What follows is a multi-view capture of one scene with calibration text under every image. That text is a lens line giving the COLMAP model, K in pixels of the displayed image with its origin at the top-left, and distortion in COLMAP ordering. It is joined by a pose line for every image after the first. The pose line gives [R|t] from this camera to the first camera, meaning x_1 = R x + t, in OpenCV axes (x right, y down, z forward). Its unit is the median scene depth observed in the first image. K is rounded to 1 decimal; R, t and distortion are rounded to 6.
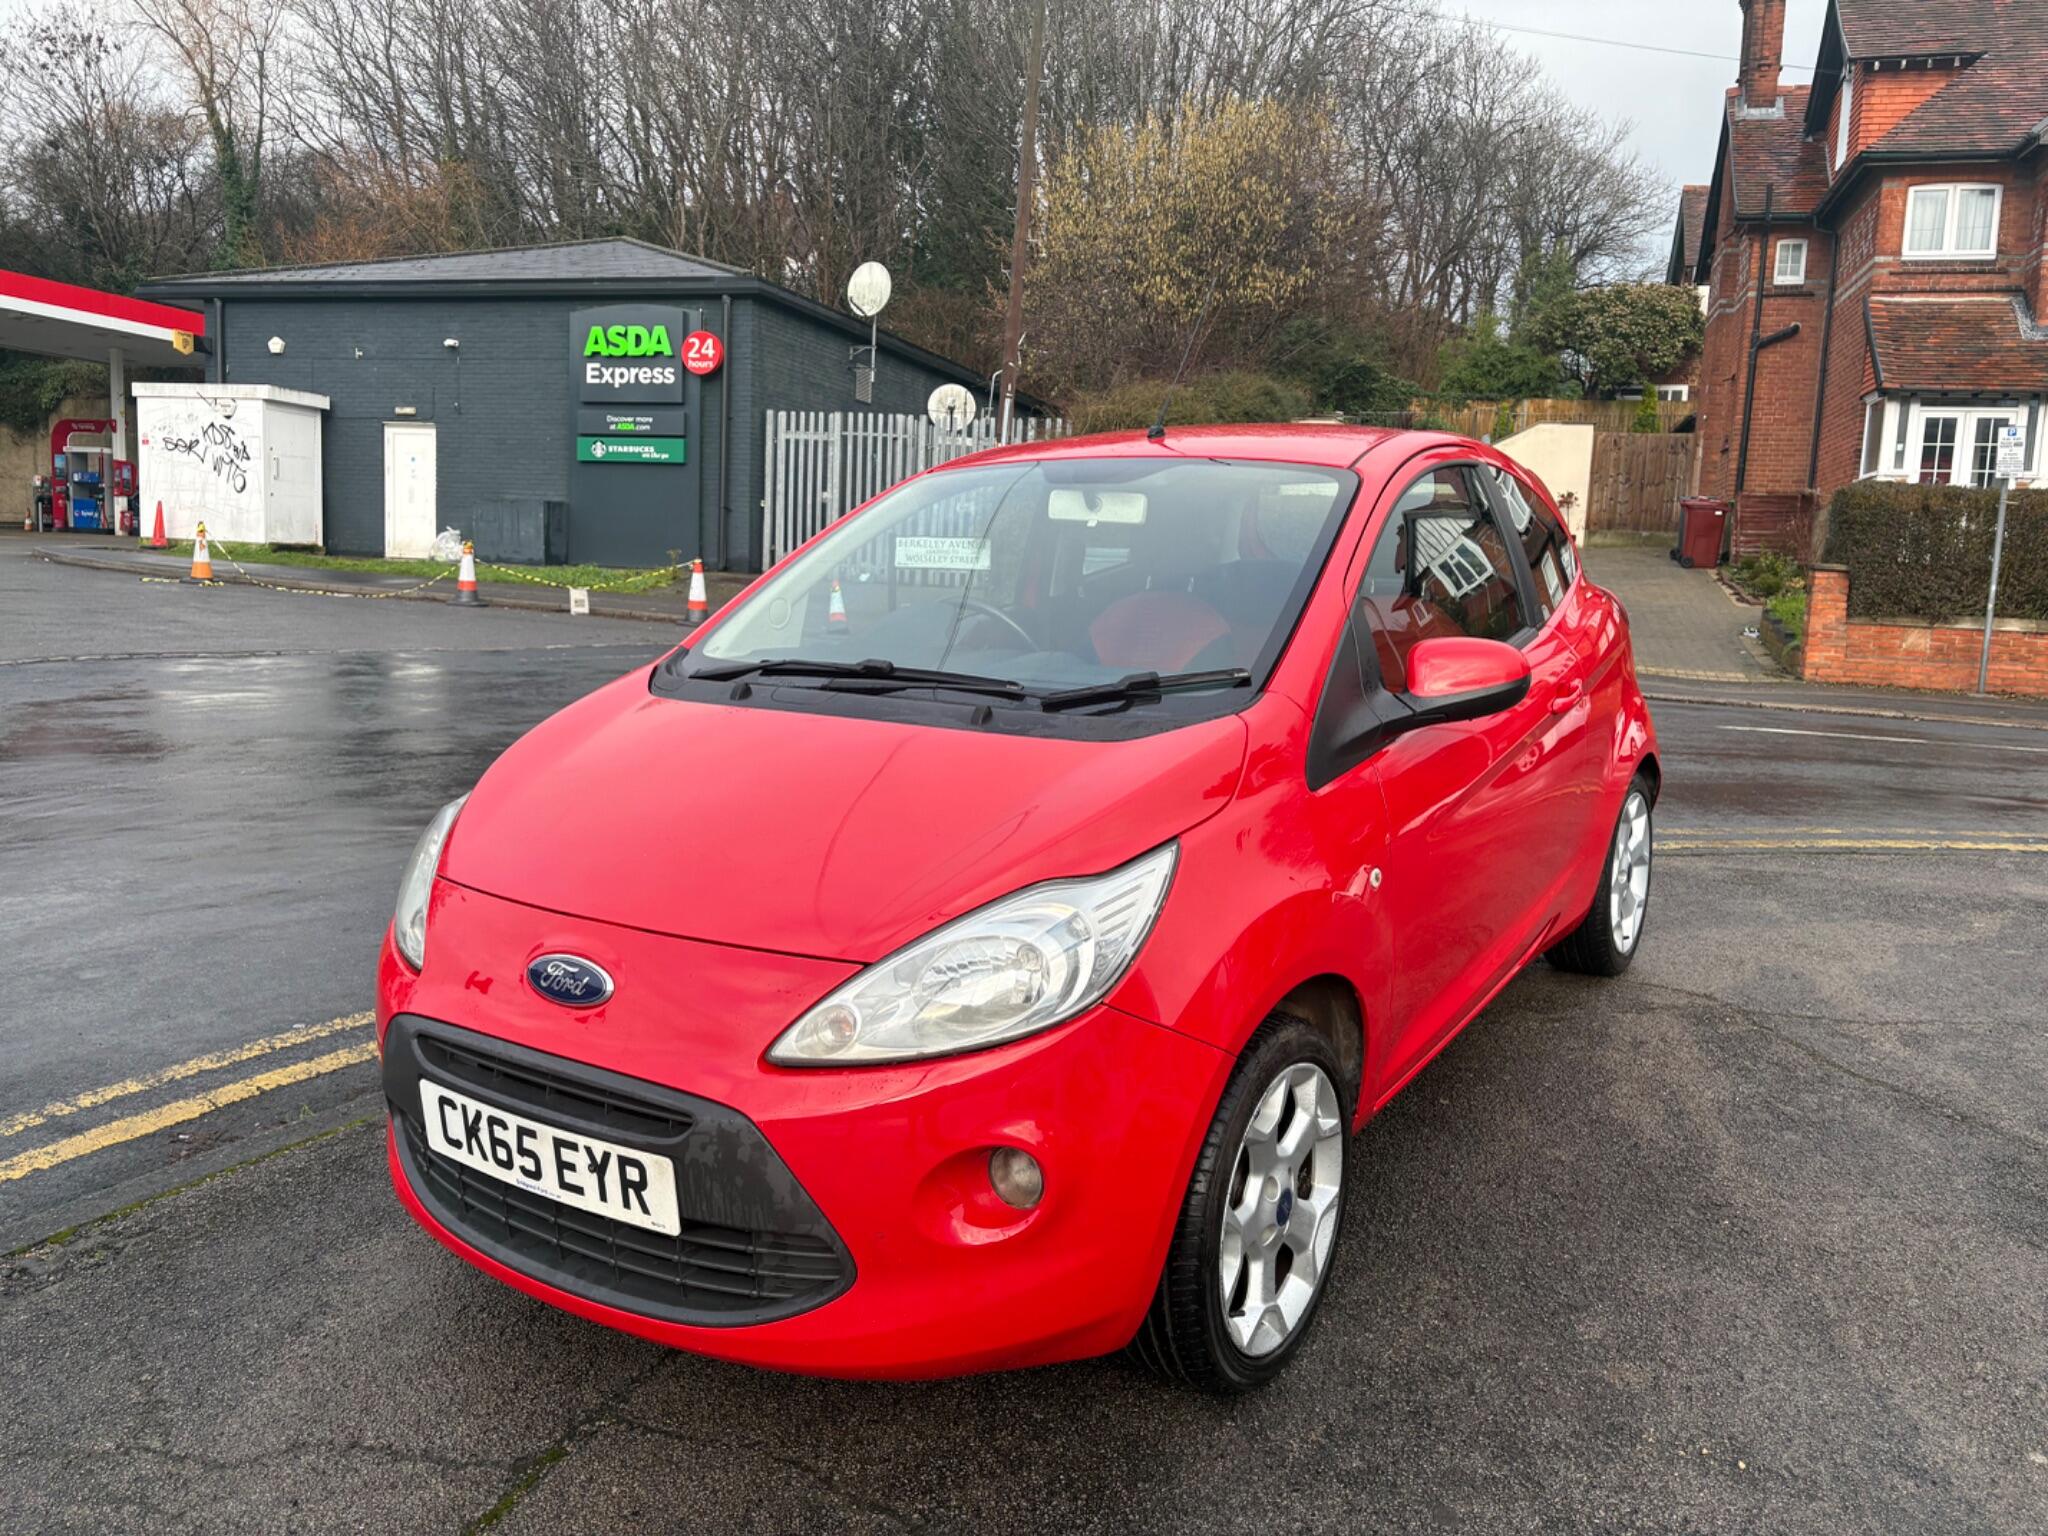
lens RADIAL K [[1528.9, 0, 1002.0], [0, 1528.9, 750.9], [0, 0, 1]] dist [0.060327, -0.061676]
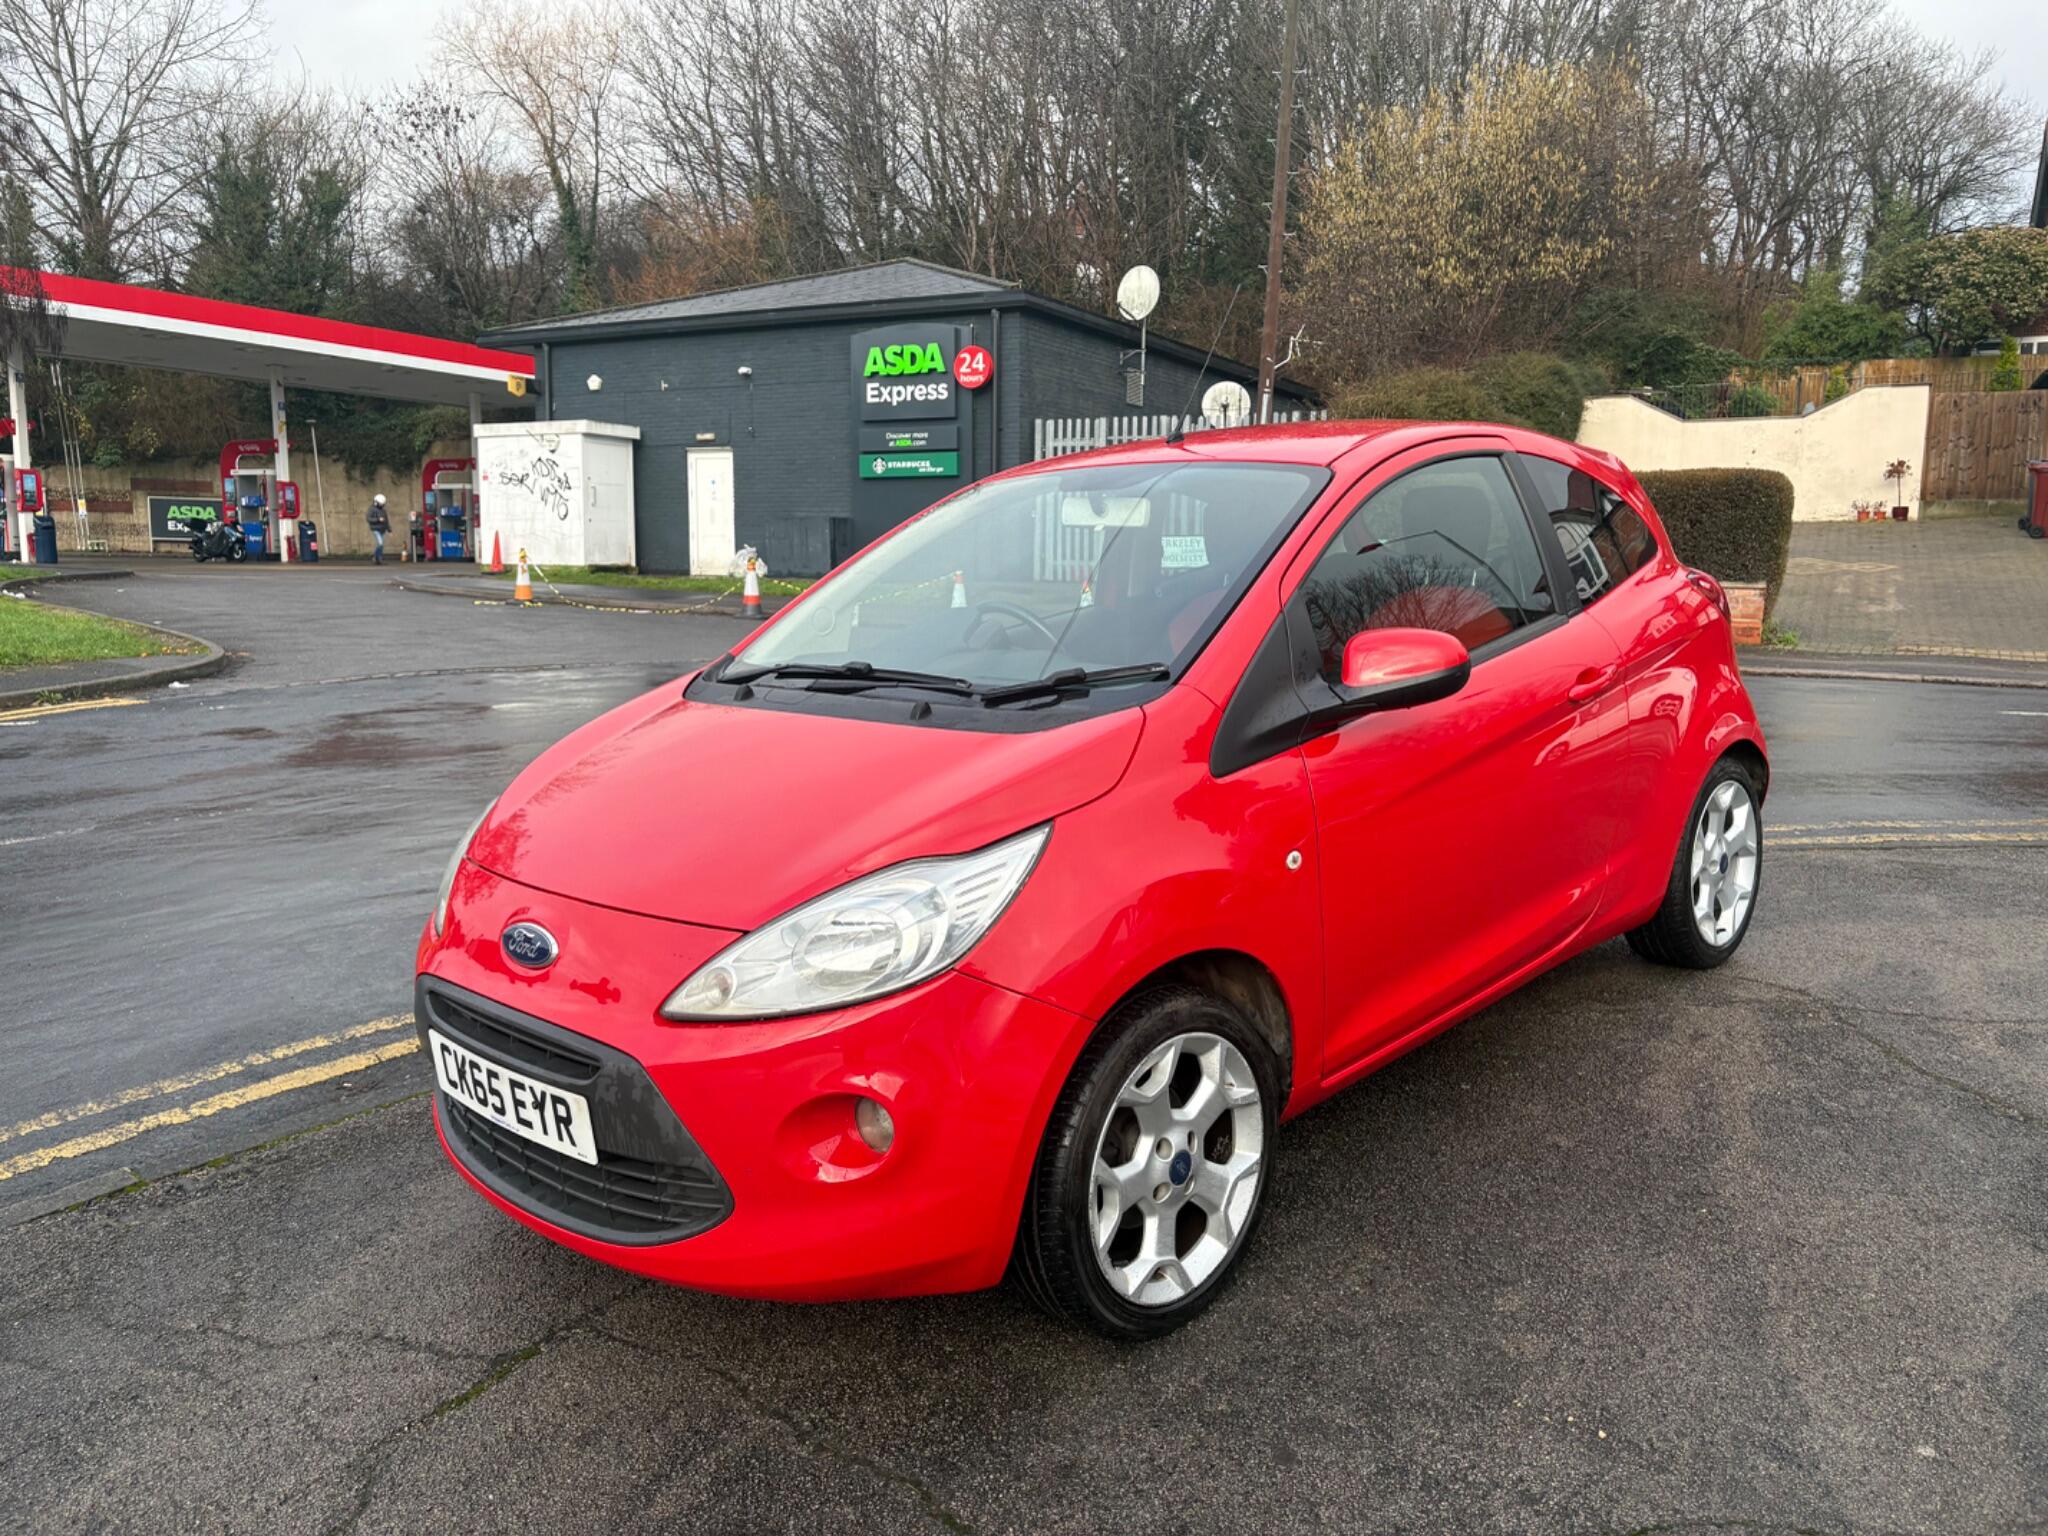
lens RADIAL K [[1528.9, 0, 1033.8], [0, 1528.9, 758.2], [0, 0, 1]] dist [0.060327, -0.061676]
pose [[0.982528, -0.010429, -0.185821, 0.156937], [0.011271, 0.999930, 0.003472, 0.004450], [0.185772, -0.005506, 0.982578, -0.034371]]
